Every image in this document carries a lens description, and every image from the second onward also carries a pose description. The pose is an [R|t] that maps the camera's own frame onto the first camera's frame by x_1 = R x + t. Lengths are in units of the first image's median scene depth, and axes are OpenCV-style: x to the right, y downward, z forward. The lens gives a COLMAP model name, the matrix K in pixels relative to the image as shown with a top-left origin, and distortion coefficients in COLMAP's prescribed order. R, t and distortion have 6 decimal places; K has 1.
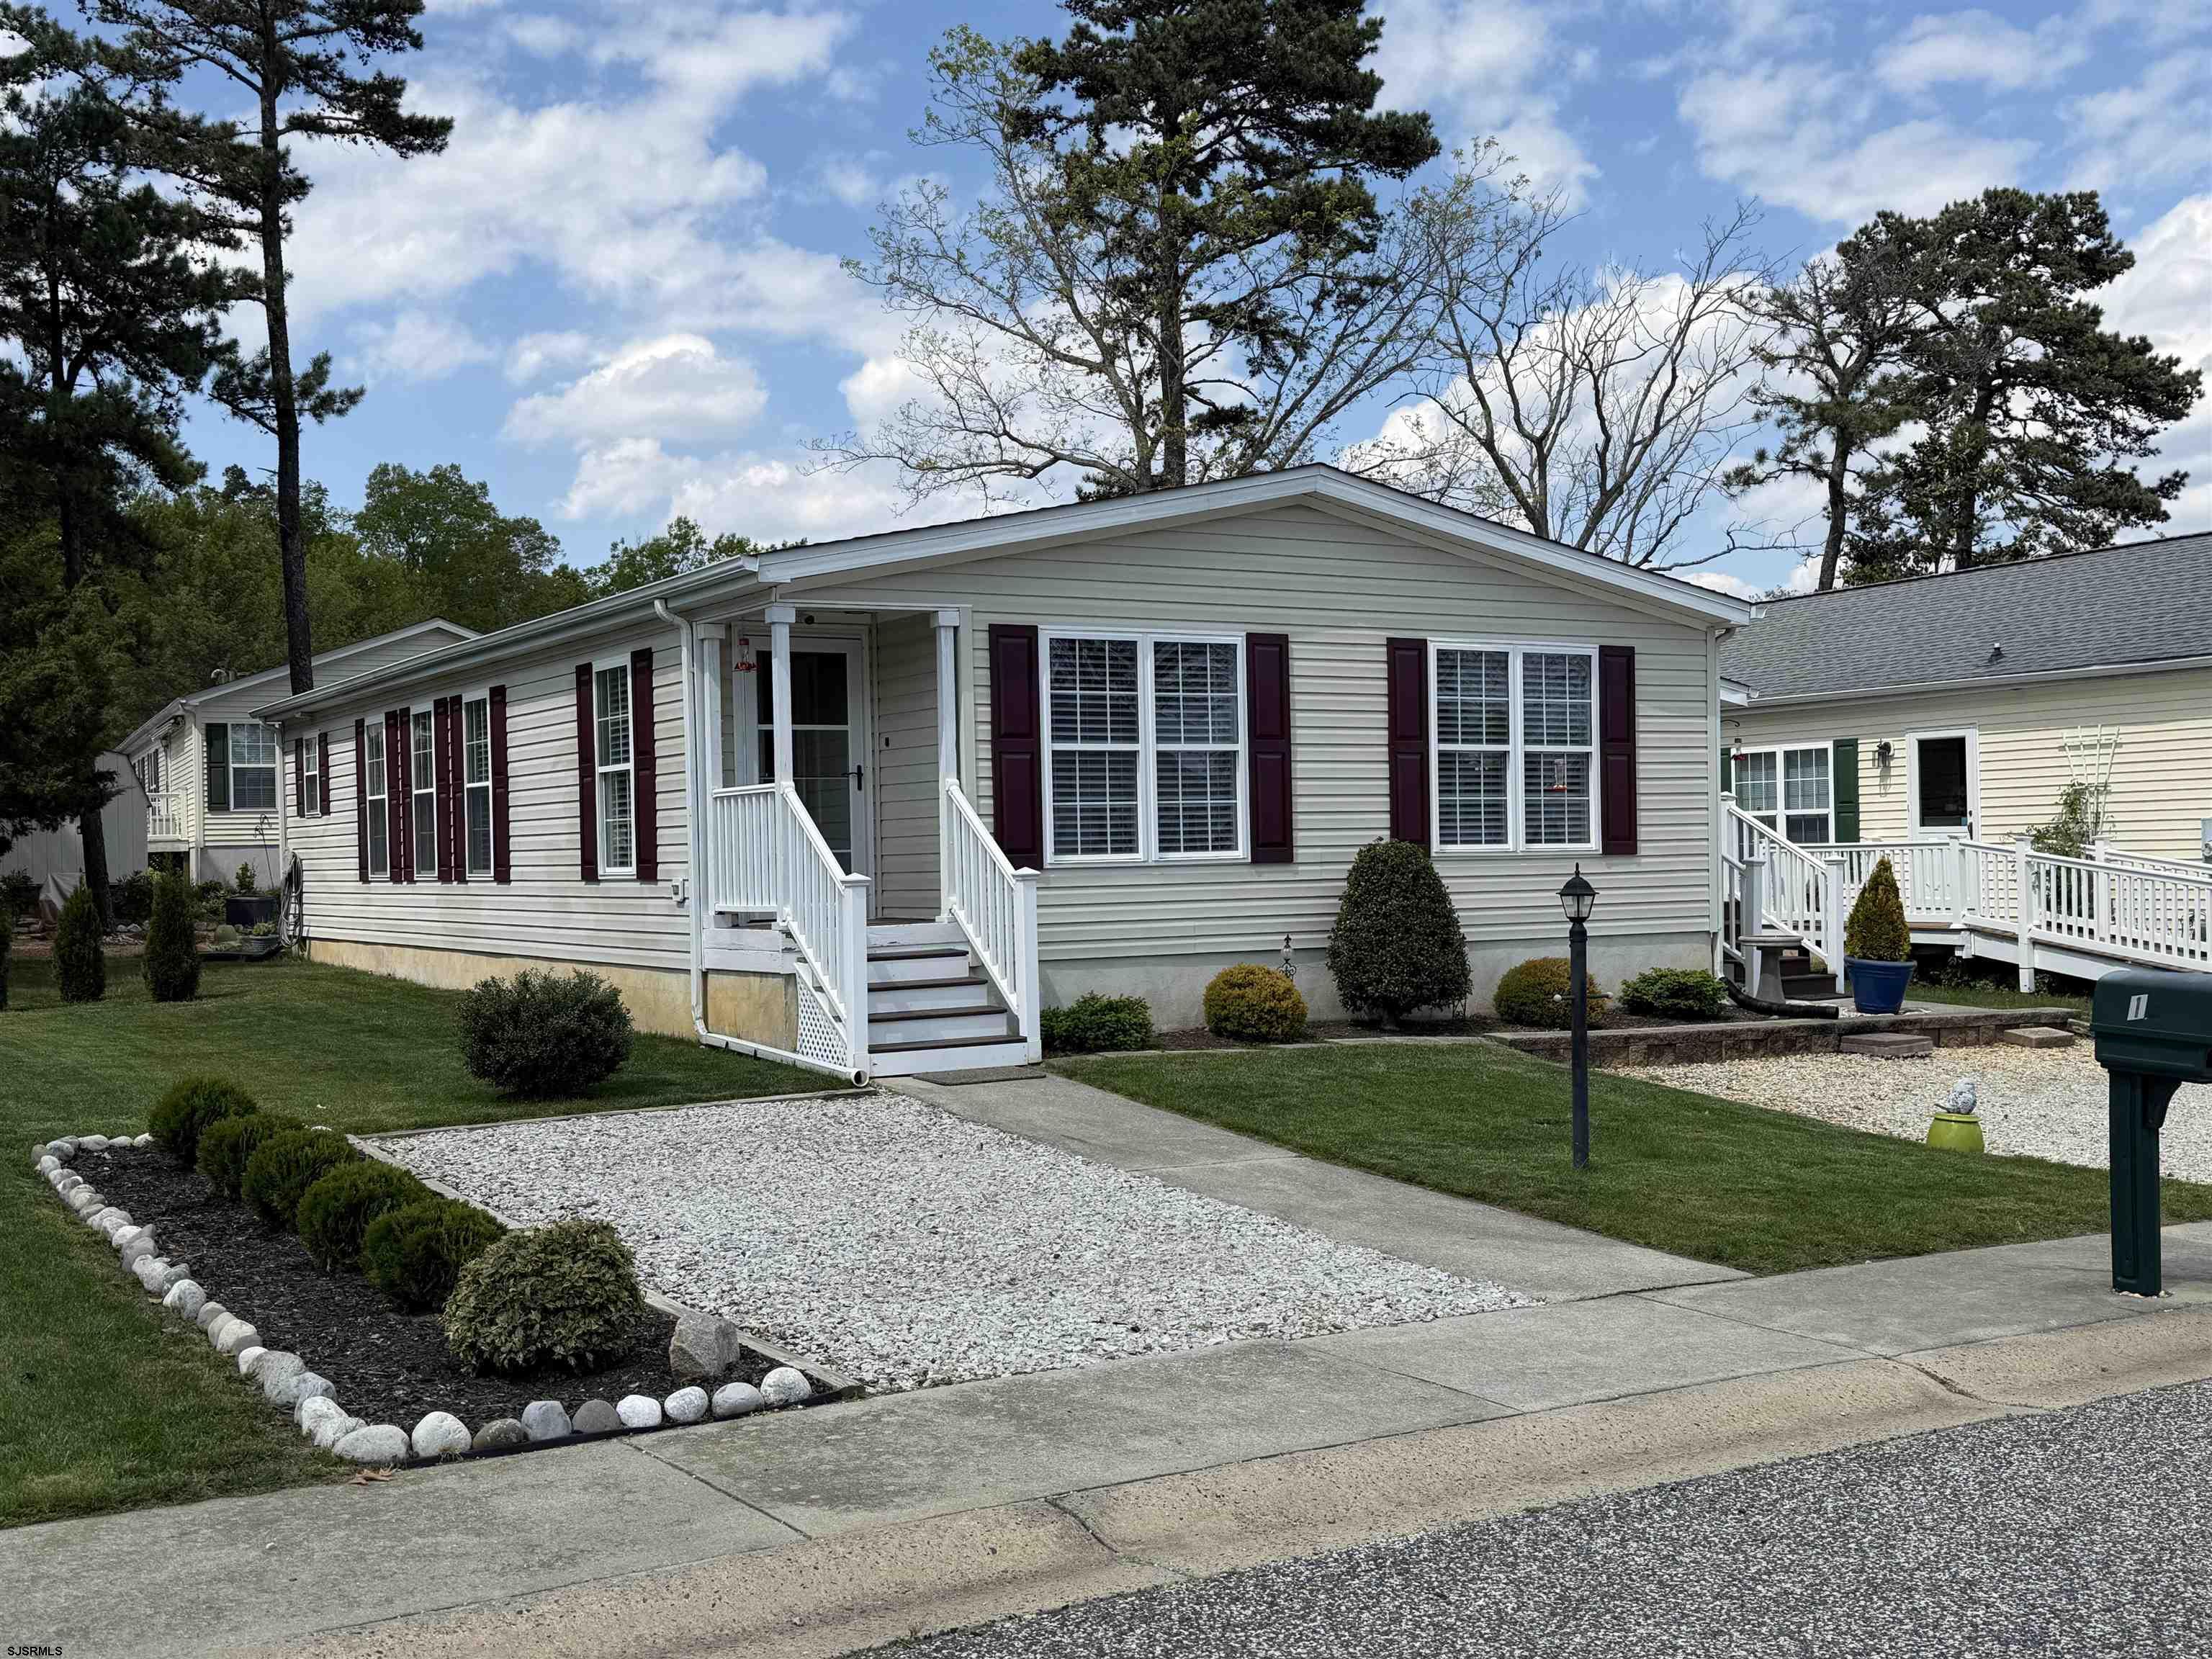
lens RADIAL K [[2281.0, 0, 1106.0], [0, 2281.0, 829.5], [0, 0, 1]] dist [0.197142, -0.442995]
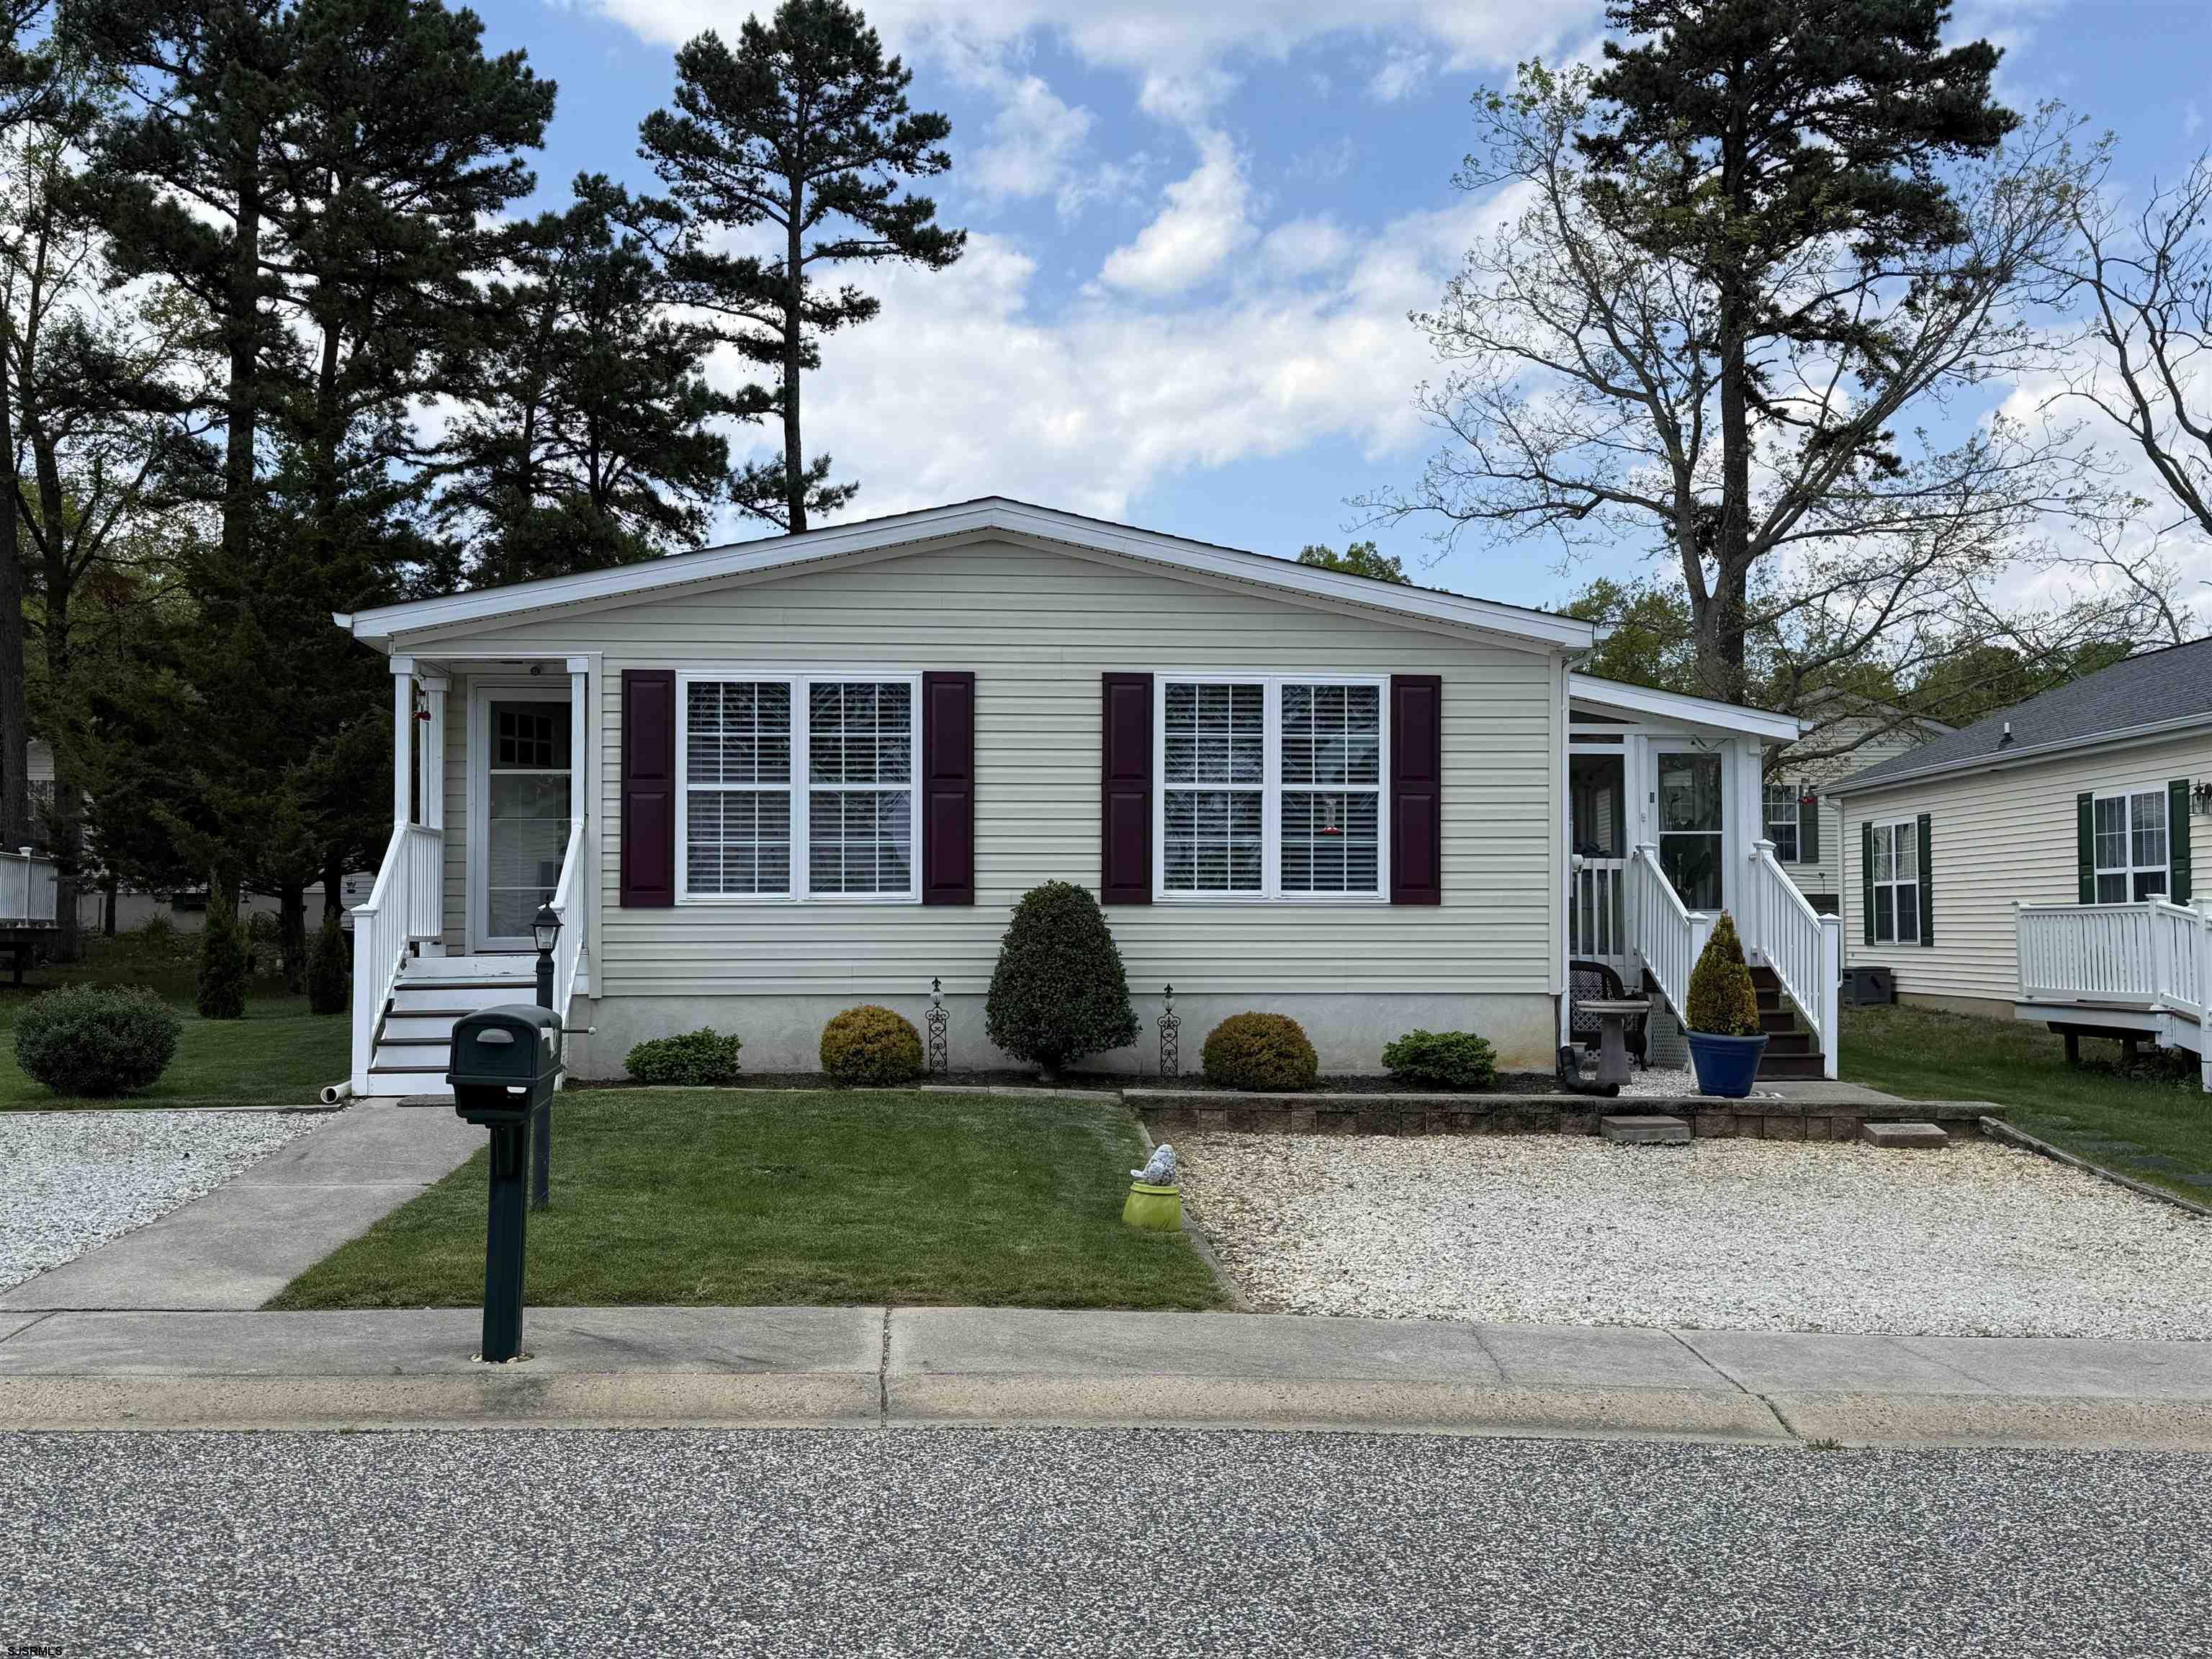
lens RADIAL K [[2281.0, 0, 1106.0], [0, 2281.0, 829.5], [0, 0, 1]] dist [0.197142, -0.442995]
pose [[0.893835, -0.000969, -0.448396, 0.547341], [-0.011806, 0.999600, -0.025693, 0.006363], [0.448241, 0.028259, 0.893466, 0.146438]]
